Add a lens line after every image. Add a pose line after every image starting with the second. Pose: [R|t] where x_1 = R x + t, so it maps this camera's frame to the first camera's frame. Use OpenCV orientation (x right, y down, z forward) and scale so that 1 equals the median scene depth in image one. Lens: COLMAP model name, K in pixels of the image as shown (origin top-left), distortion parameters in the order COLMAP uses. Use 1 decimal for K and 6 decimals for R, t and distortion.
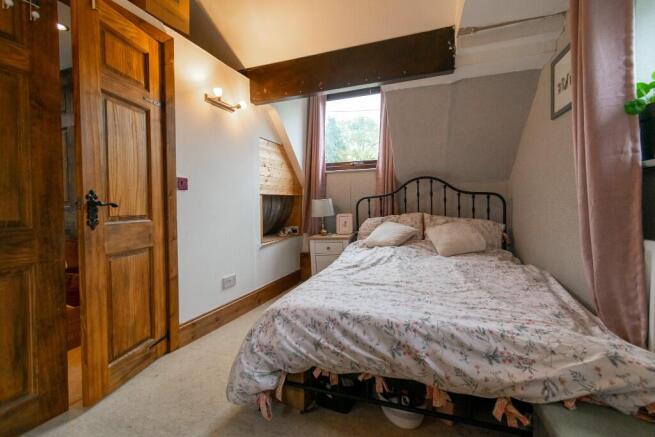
lens RADIAL K [[291.6, 0, 328.4], [0, 291.6, 213.8], [0, 0, 1]] dist [0.001144, 0.000182]
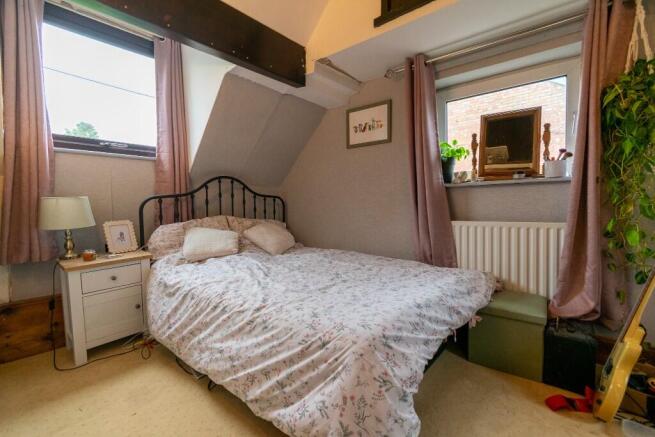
lens RADIAL K [[291.6, 0, 328.4], [0, 291.6, 213.8], [0, 0, 1]] dist [0.001144, 0.000182]
pose [[0.347574, -0.021333, 0.937410, -0.438461], [0.037086, 0.999272, 0.008990, -0.005296], [-0.936919, 0.031640, 0.348112, 0.387131]]
